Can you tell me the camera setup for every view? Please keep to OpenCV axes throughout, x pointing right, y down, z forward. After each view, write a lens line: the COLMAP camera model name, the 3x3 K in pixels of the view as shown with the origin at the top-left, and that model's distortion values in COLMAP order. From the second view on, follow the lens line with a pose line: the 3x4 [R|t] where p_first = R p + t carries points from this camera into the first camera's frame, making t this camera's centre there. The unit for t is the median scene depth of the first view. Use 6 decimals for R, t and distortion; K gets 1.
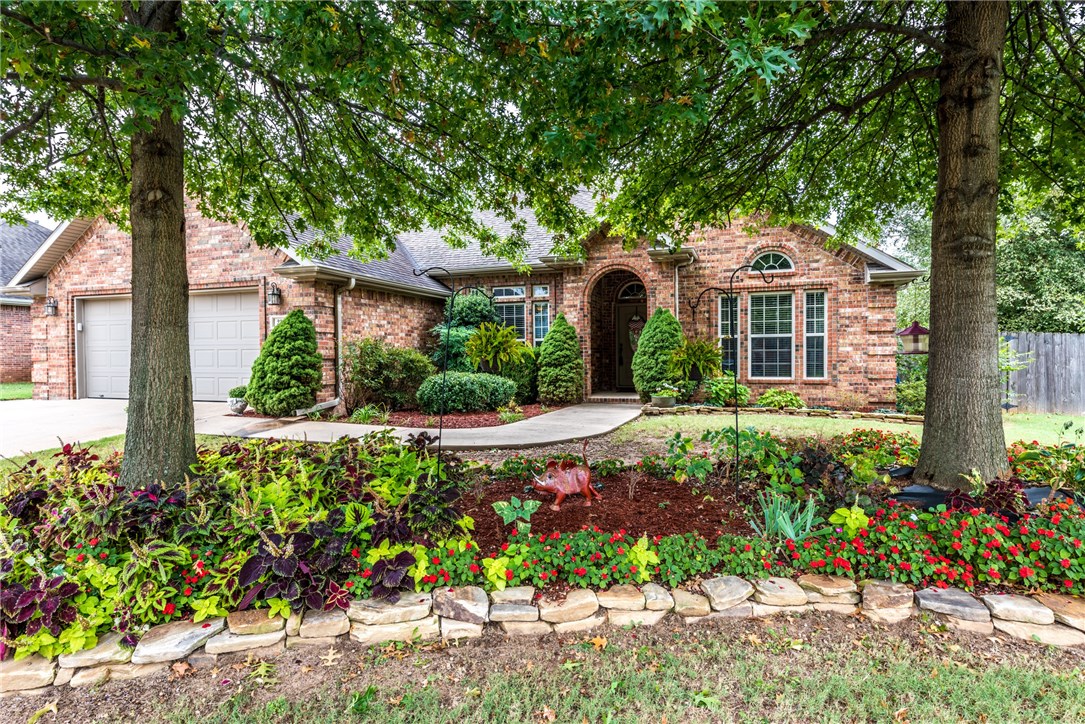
lens RADIAL K [[606.3, 0, 569.8], [0, 606.3, 362.7], [0, 0, 1]] dist [0.016634, -0.000024]
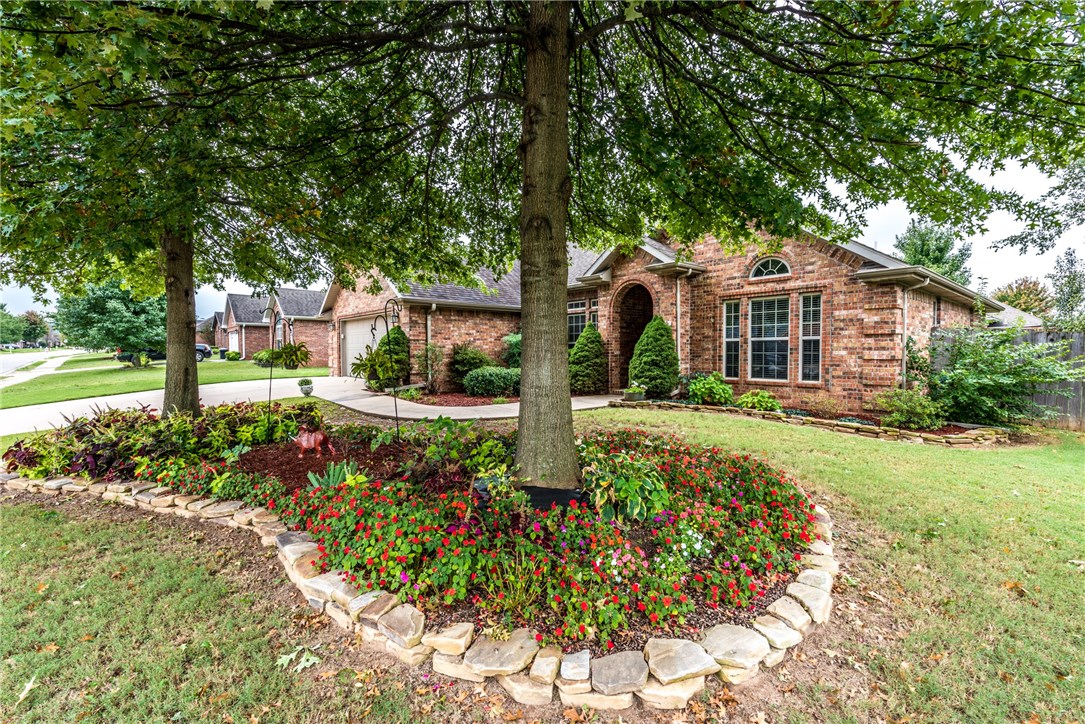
lens RADIAL K [[486.4, 0, 534.5], [0, 486.4, 363.8], [0, 0, 1]] dist [0.006661, -0.001675]
pose [[0.850809, 0.021061, -0.525053, 0.437347], [-0.012650, 0.999728, 0.019602, -0.013758], [0.525323, -0.010036, 0.850844, 0.084672]]
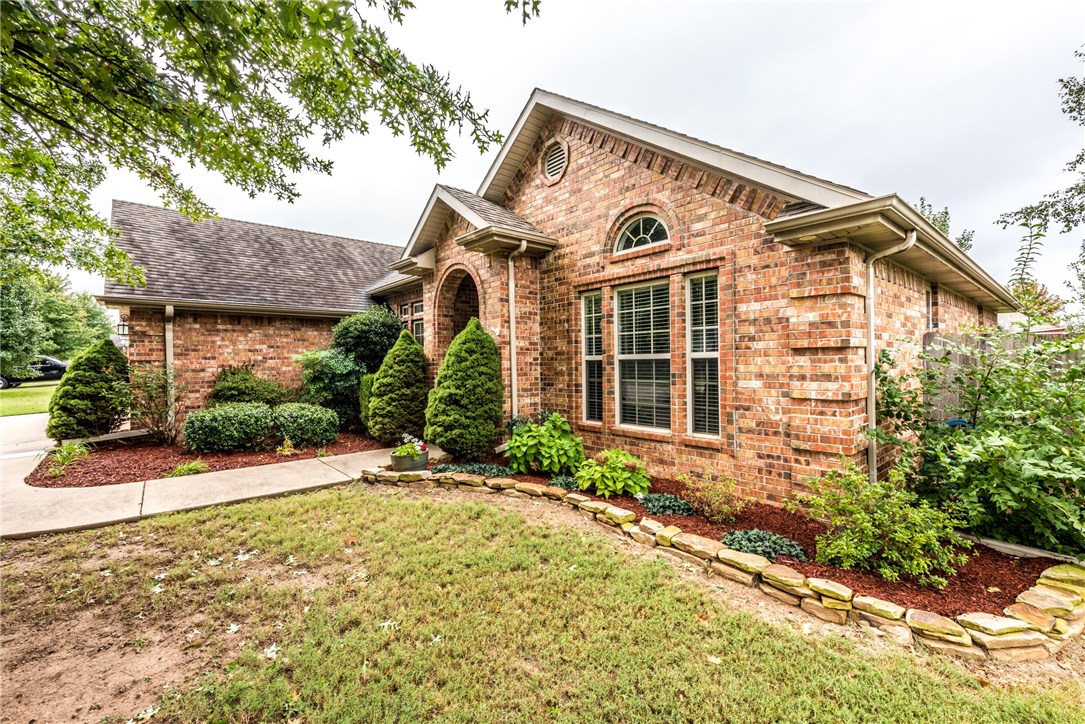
lens RADIAL K [[486.4, 0, 535.7], [0, 486.4, 360.8], [0, 0, 1]] dist [0.006661, -0.001675]
pose [[0.855960, -0.003499, -0.517029, 0.497627], [-0.000609, 0.999970, -0.007776, -0.037525], [0.517041, 0.006970, 0.855932, 0.551358]]
